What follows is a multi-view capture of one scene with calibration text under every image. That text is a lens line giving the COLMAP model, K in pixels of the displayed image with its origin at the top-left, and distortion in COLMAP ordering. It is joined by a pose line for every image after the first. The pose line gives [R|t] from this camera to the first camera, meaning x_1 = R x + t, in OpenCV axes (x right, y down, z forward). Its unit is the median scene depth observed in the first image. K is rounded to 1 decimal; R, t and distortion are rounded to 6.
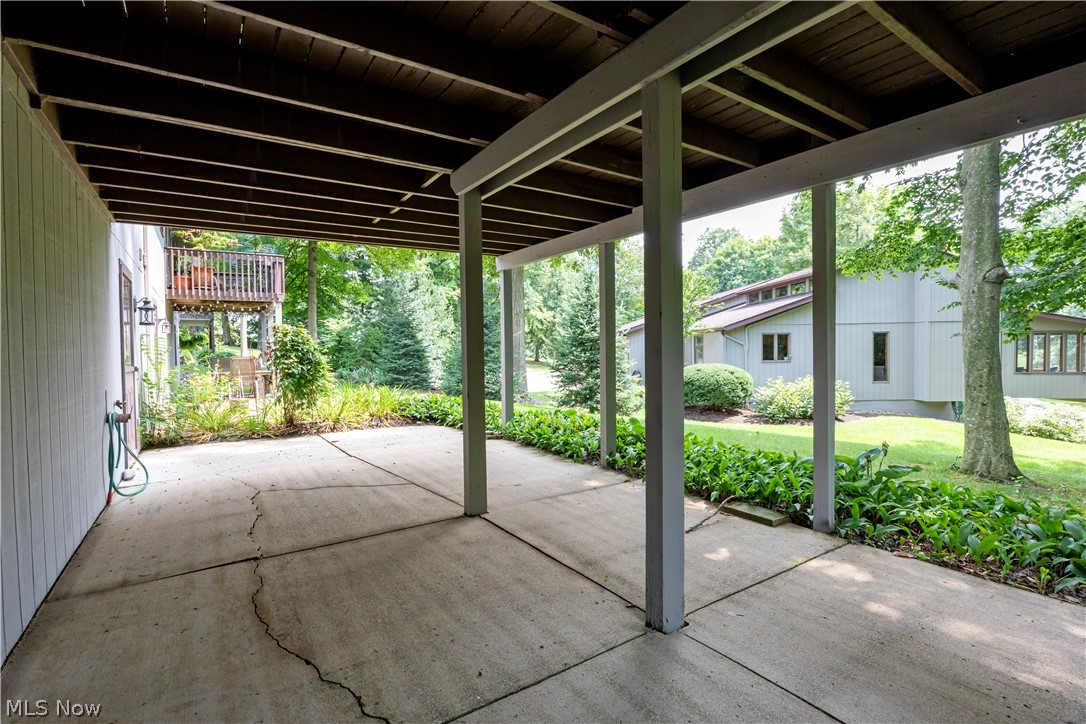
lens RADIAL K [[509.0, 0, 543.0], [0, 509.0, 362.0], [0, 0, 1]] dist [-0.024494, 0.000094]
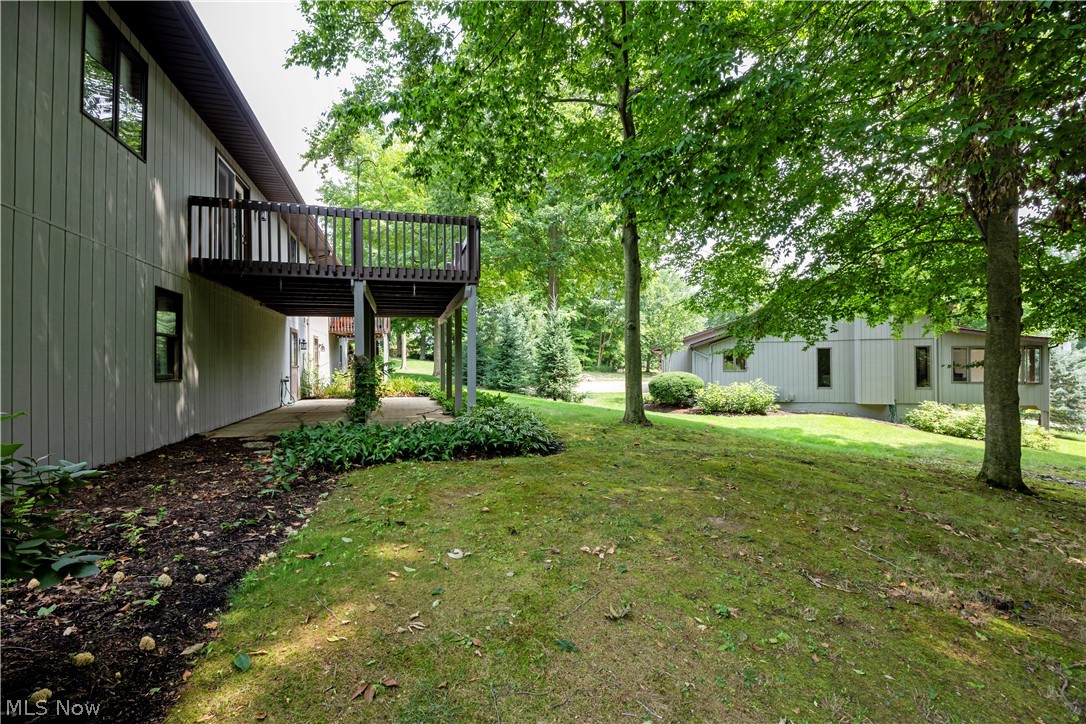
lens RADIAL K [[476.4, 0, 543.0], [0, 476.4, 362.0], [0, 0, 1]] dist [-0.002845, -0.000595]
pose [[0.954413, 0.003120, -0.298474, 0.366685], [-0.010587, 0.999670, -0.023403, 0.011060], [0.298302, 0.025496, 0.954131, -0.316122]]
